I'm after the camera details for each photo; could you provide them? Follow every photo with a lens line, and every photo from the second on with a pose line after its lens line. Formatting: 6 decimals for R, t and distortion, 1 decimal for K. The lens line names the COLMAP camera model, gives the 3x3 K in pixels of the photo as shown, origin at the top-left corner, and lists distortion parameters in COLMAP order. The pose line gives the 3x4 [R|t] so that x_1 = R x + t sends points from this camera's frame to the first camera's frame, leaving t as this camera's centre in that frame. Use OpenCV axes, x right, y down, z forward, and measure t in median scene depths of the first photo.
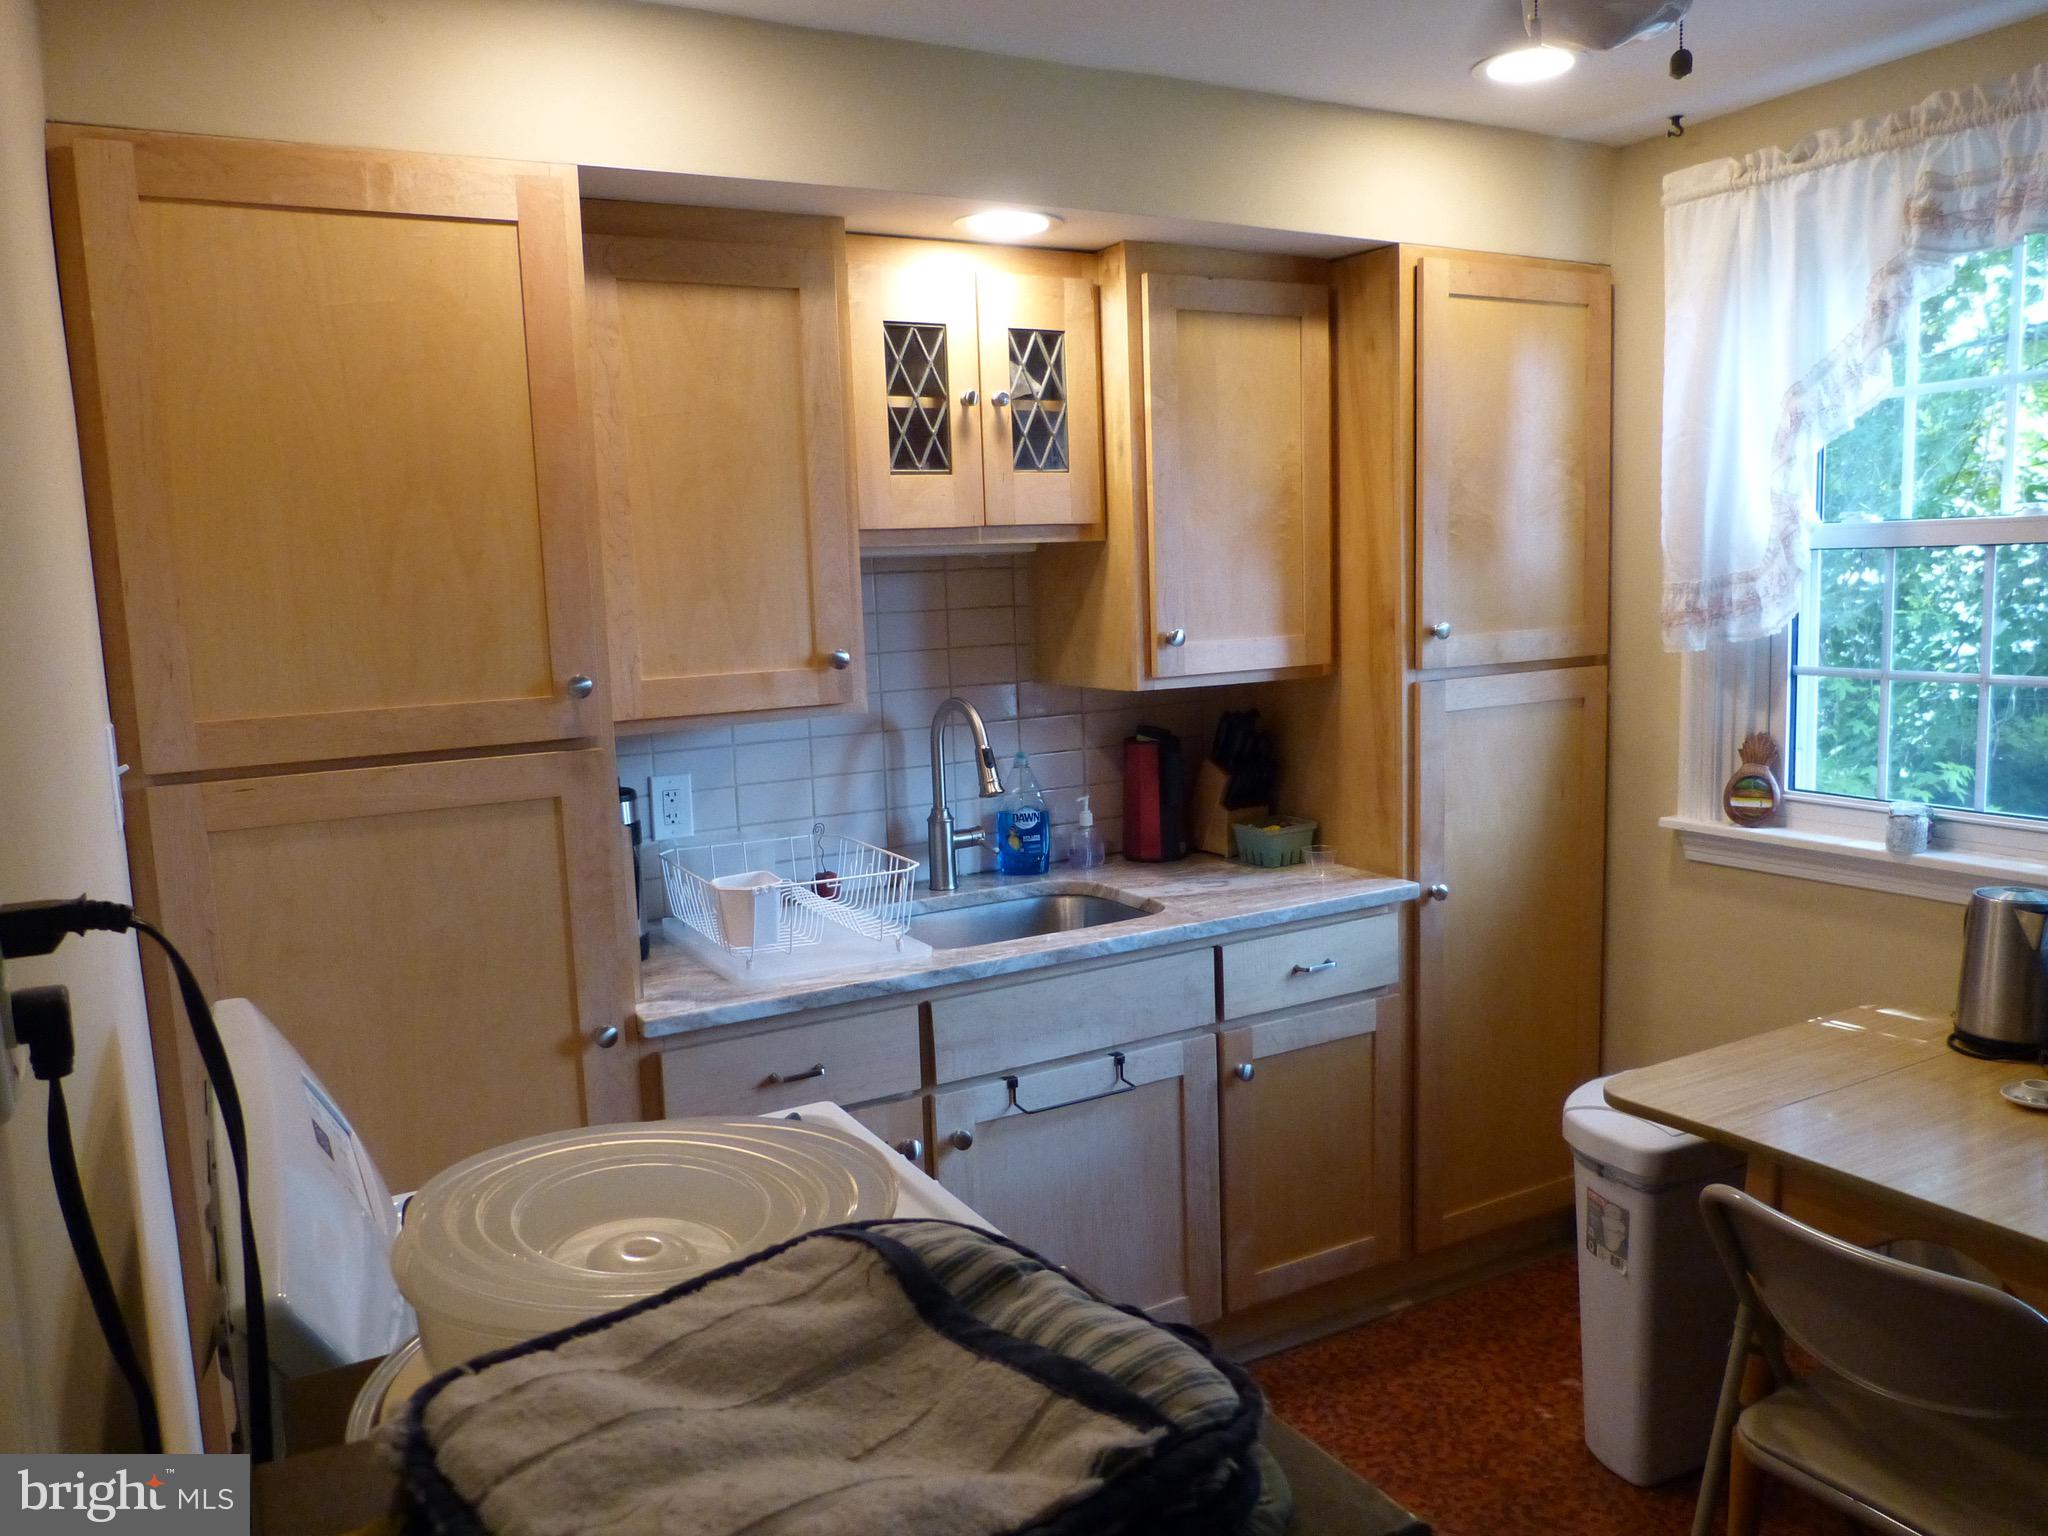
lens RADIAL K [[1518.1, 0, 1025.3], [0, 1518.1, 771.0], [0, 0, 1]] dist [-0.040409, 0.026127]
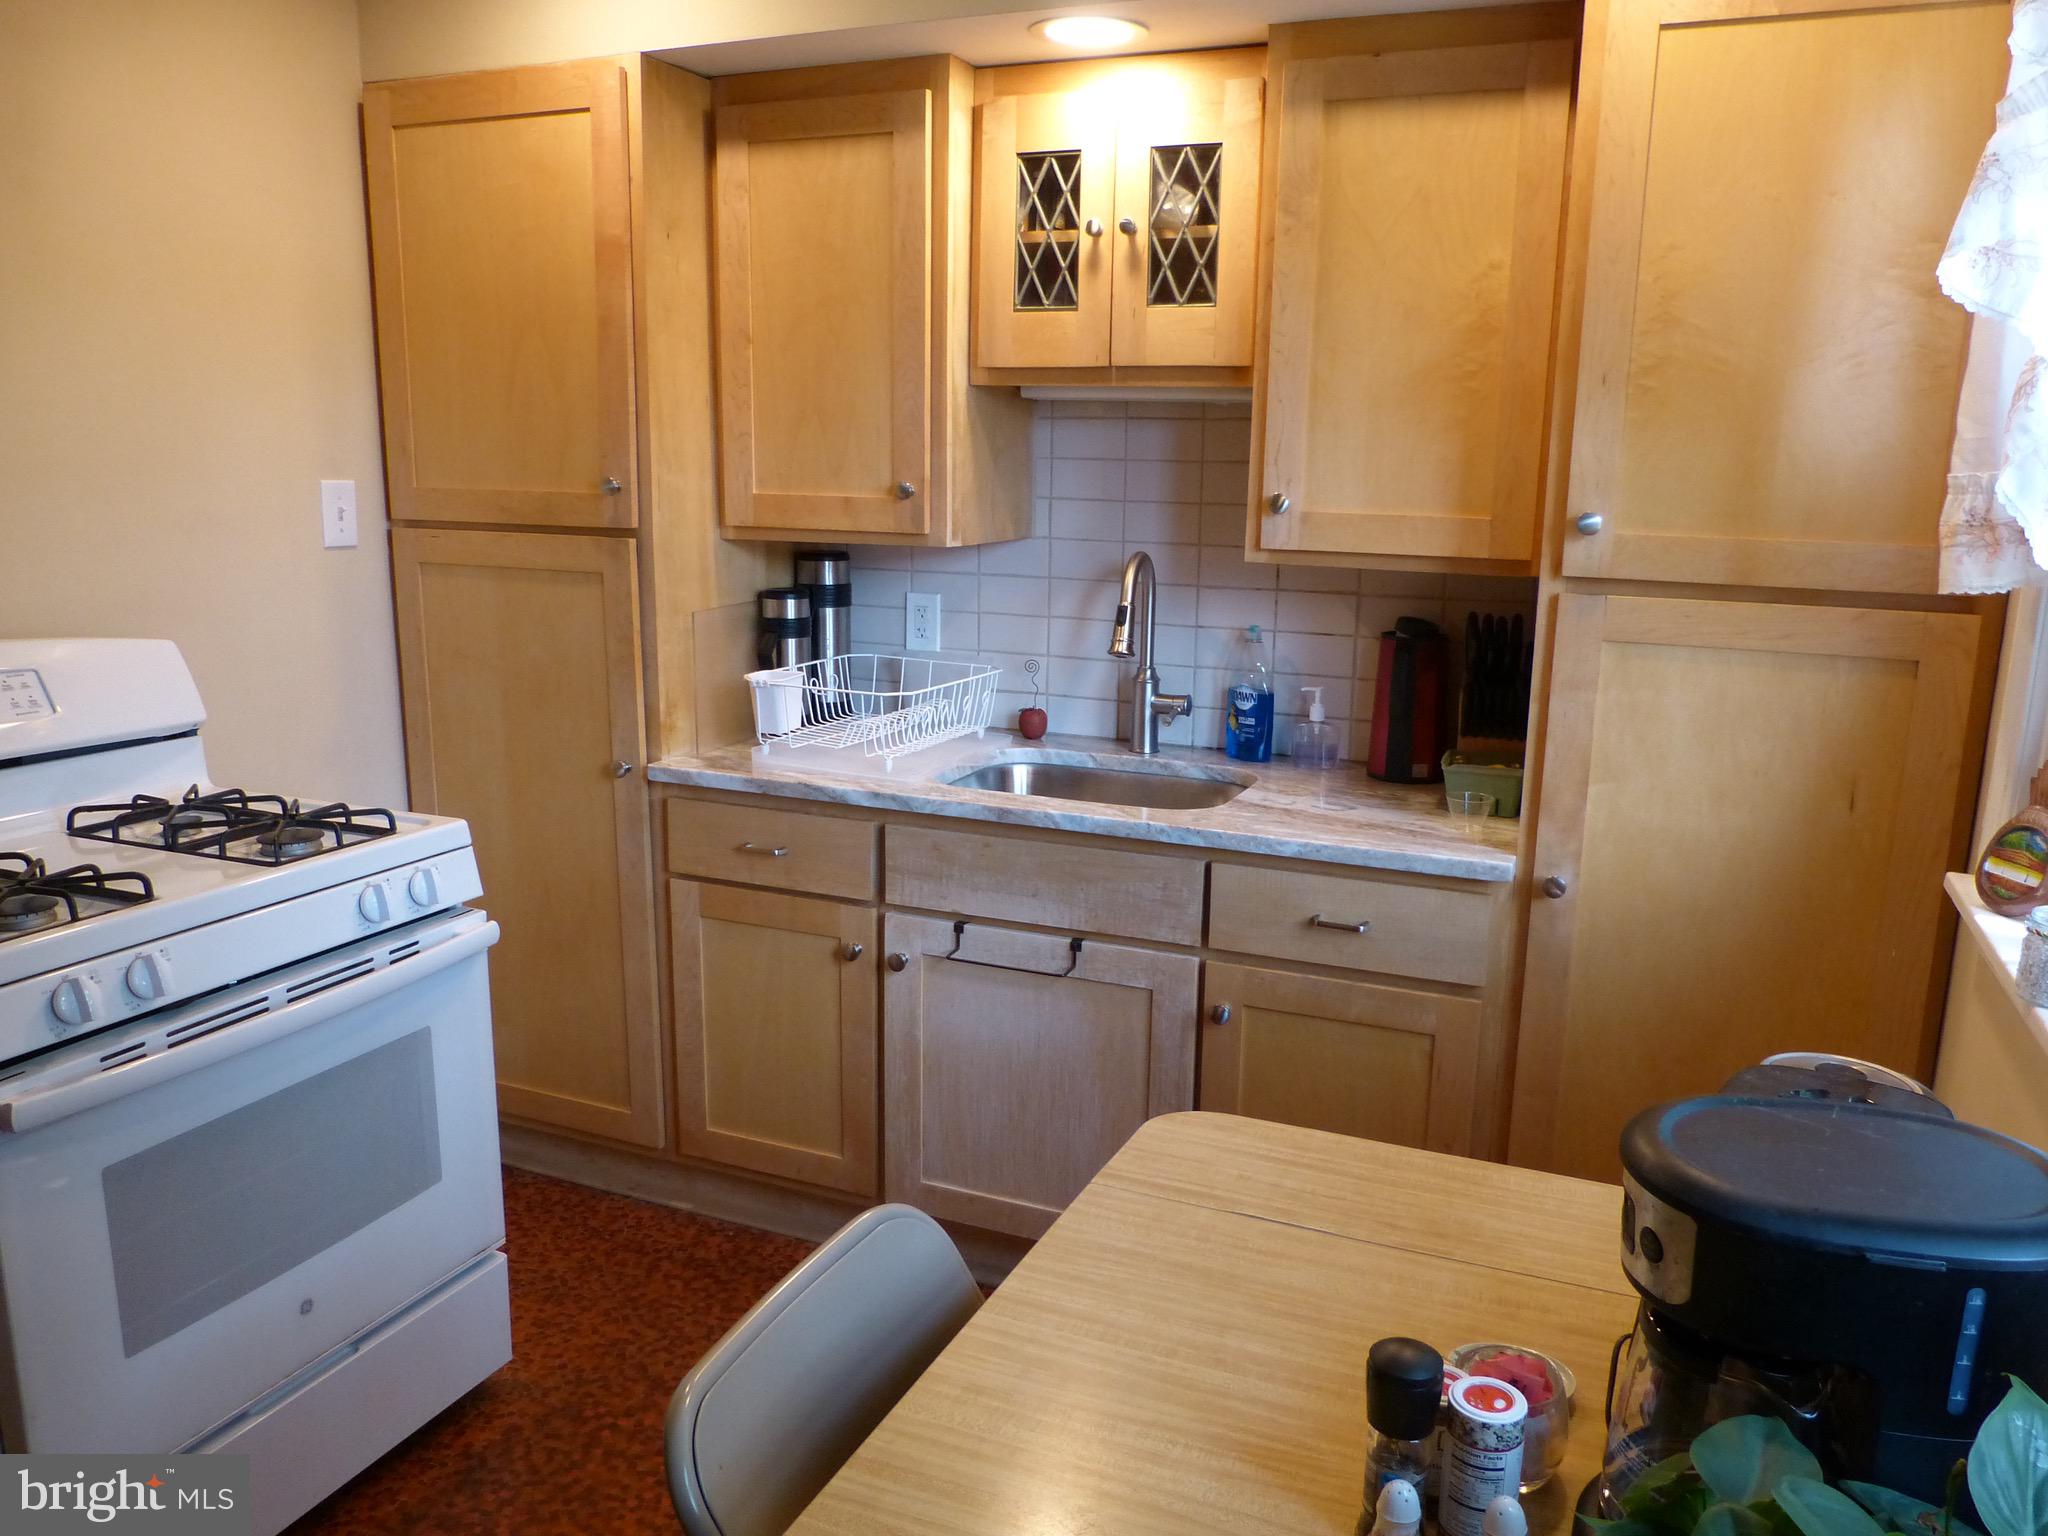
lens RADIAL K [[1518.1, 0, 1029.1], [0, 1518.1, 772.3], [0, 0, 1]] dist [-0.040409, 0.026127]
pose [[0.618070, 0.209316, -0.757744, 0.717678], [-0.147033, 0.977671, 0.150137, -0.049427], [0.772250, 0.018618, 0.635046, 0.373666]]
